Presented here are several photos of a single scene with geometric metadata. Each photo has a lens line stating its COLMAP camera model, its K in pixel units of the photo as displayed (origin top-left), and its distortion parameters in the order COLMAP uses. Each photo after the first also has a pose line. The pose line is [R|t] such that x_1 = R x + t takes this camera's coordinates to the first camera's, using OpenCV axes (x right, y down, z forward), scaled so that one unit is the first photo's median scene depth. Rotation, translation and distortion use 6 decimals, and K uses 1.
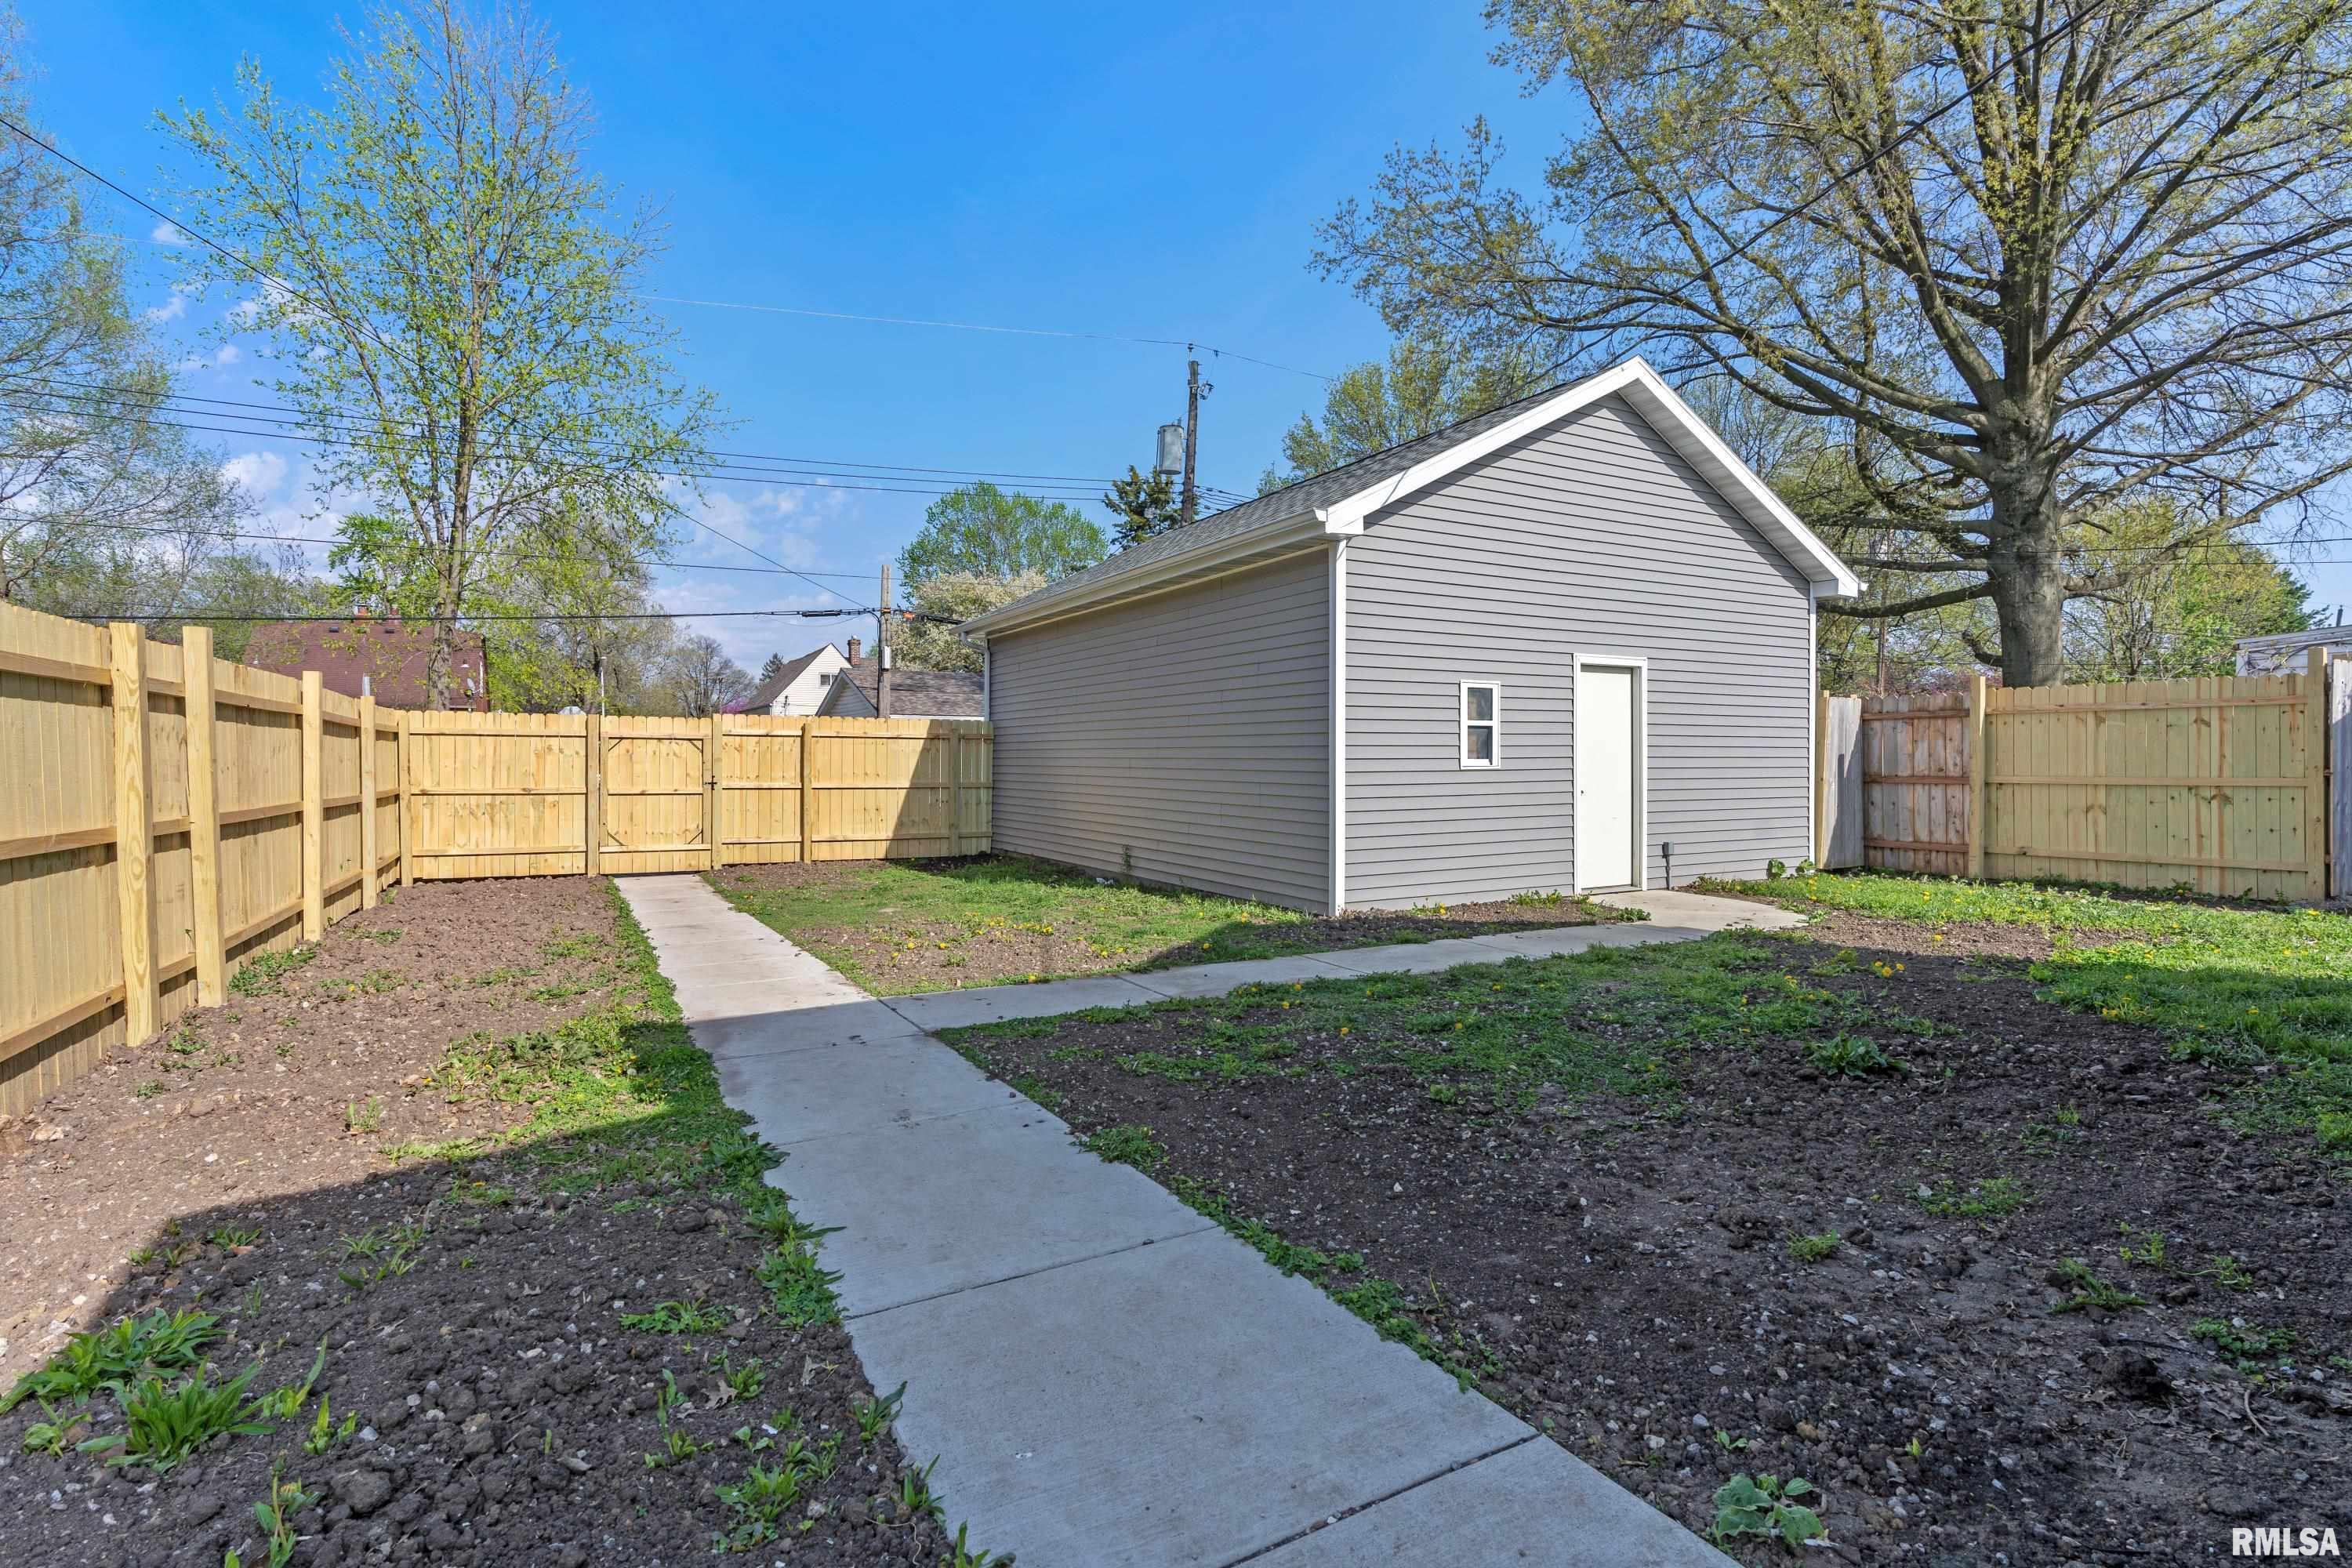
lens RADIAL K [[1108.5, 0, 1181.1], [0, 1108.5, 771.5], [0, 0, 1]] dist [-0.000588, -0.000070]
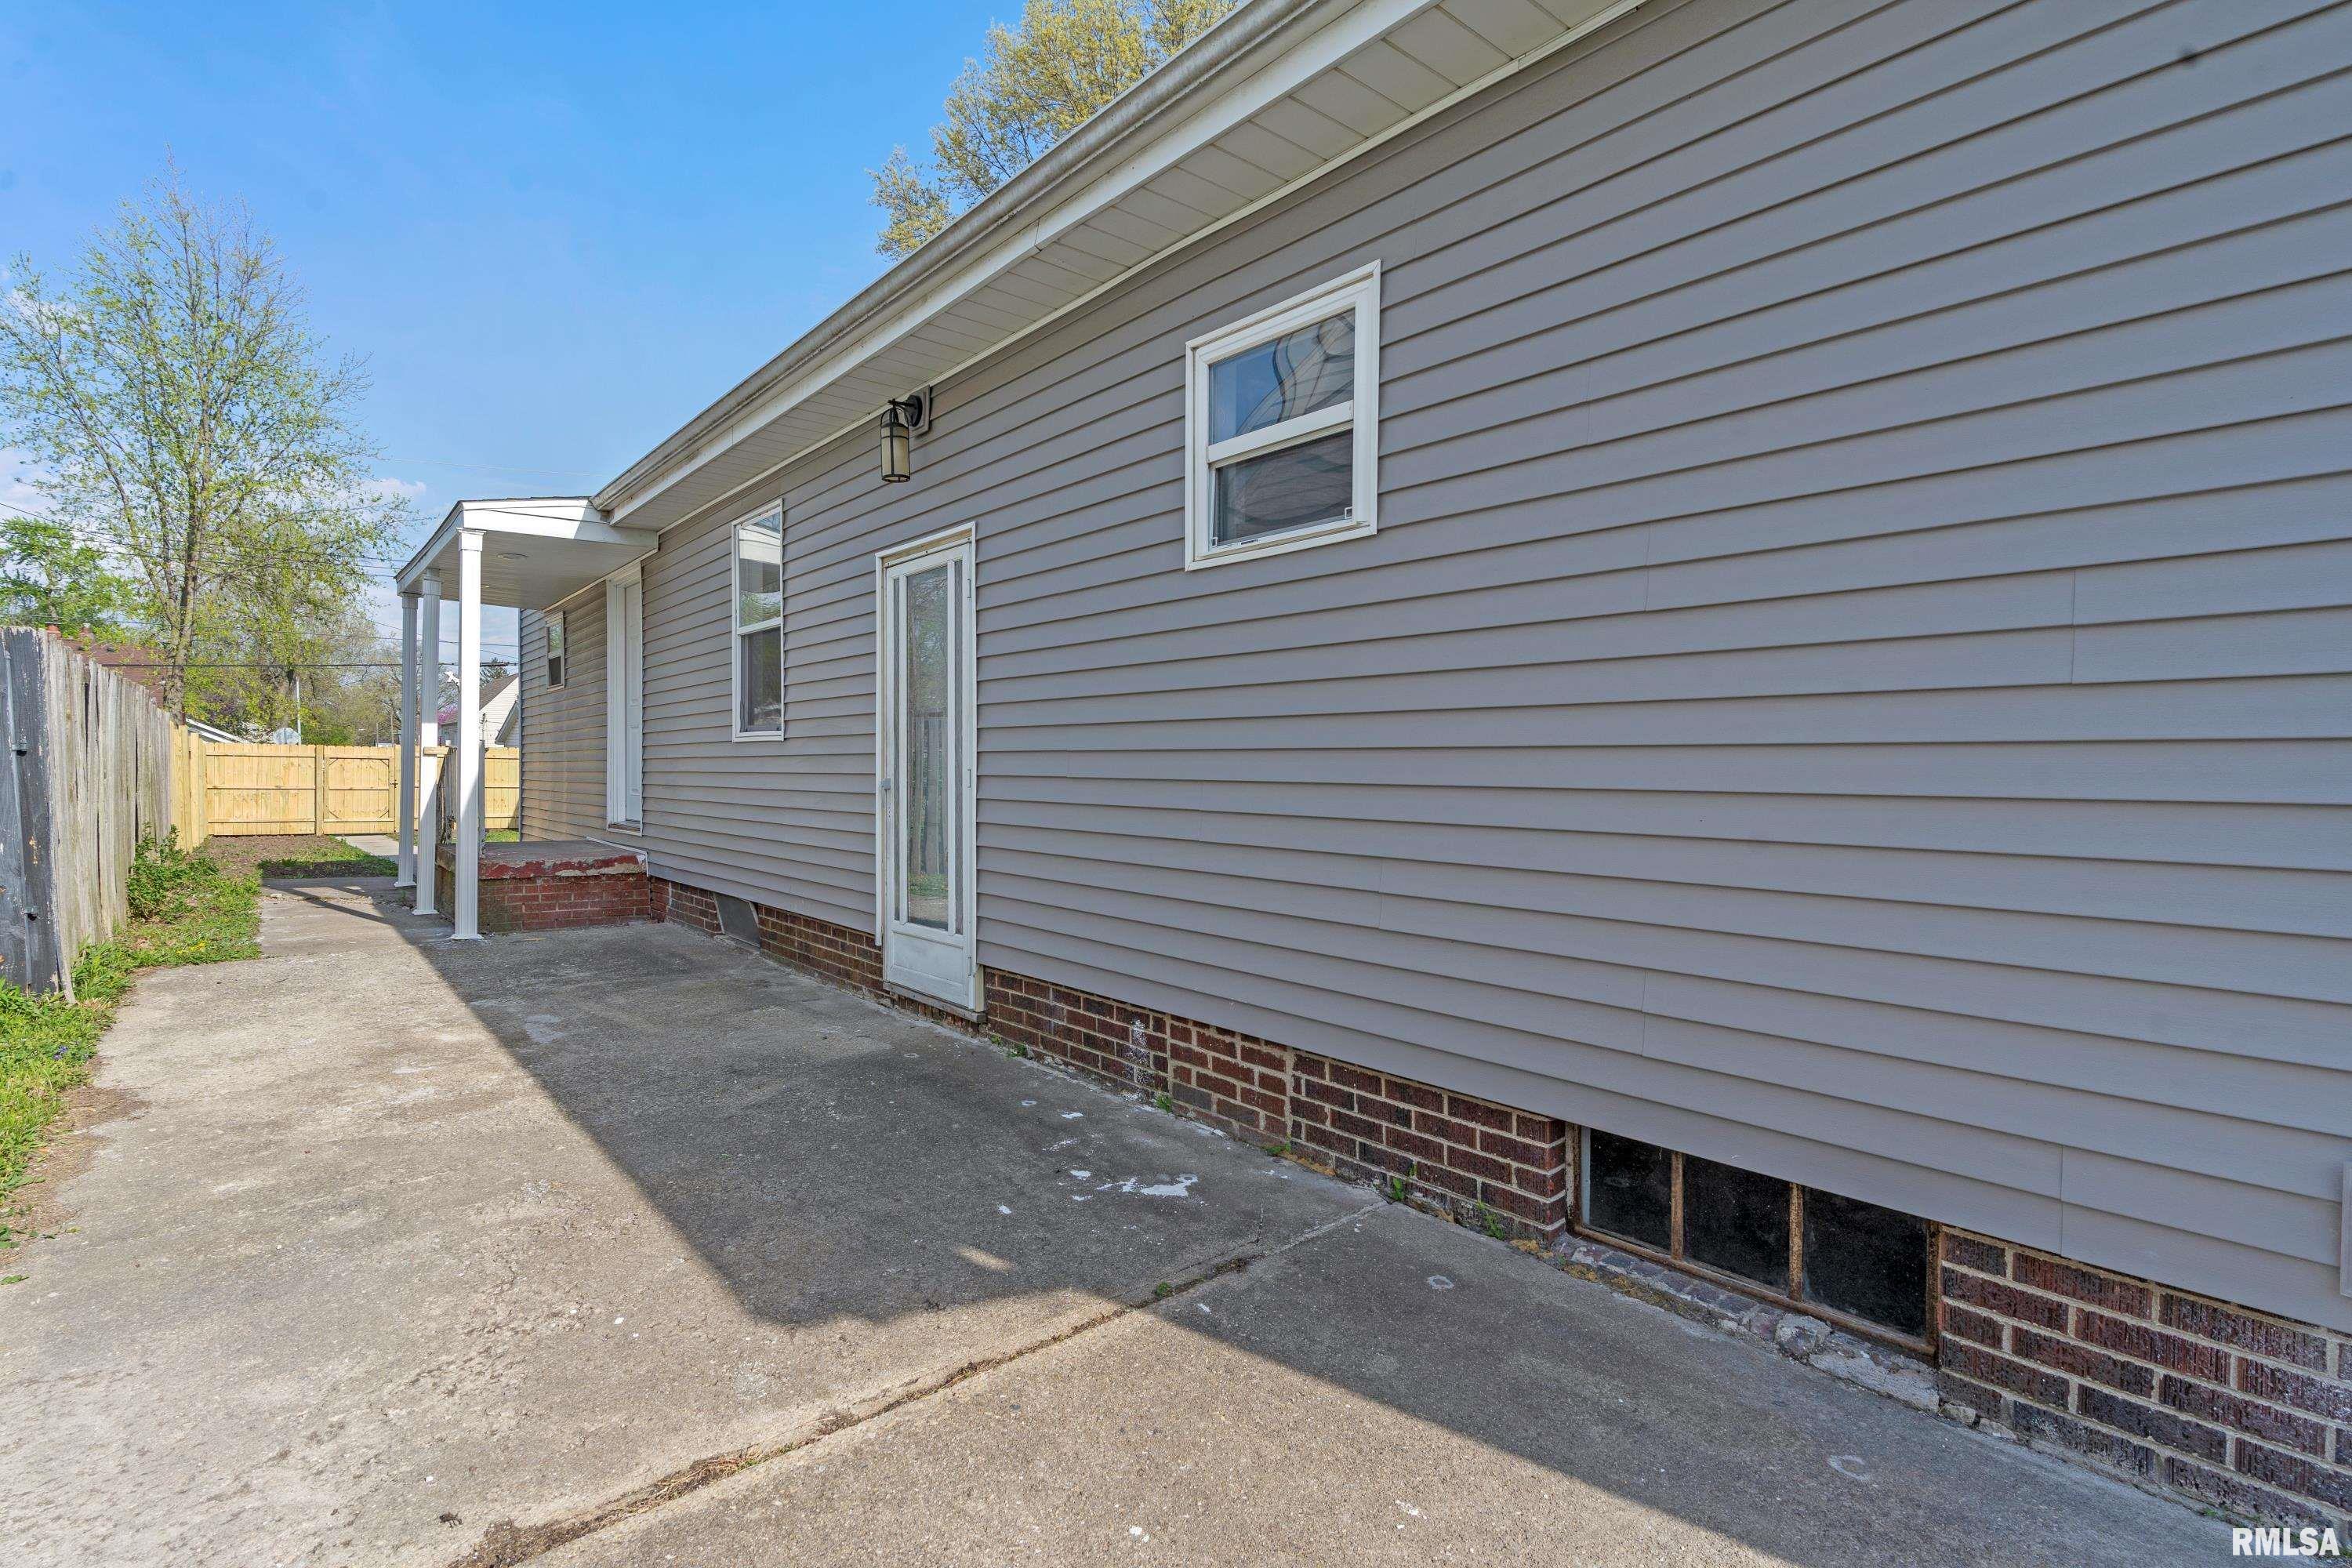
lens RADIAL K [[1108.5, 0, 1172.4], [0, 1108.5, 793.8], [0, 0, 1]] dist [-0.000588, -0.000070]
pose [[0.981586, 0.002978, 0.190998, 0.243032], [-0.004725, 0.999951, 0.008691, 0.002855], [-0.190963, -0.009434, 0.981552, -0.516568]]
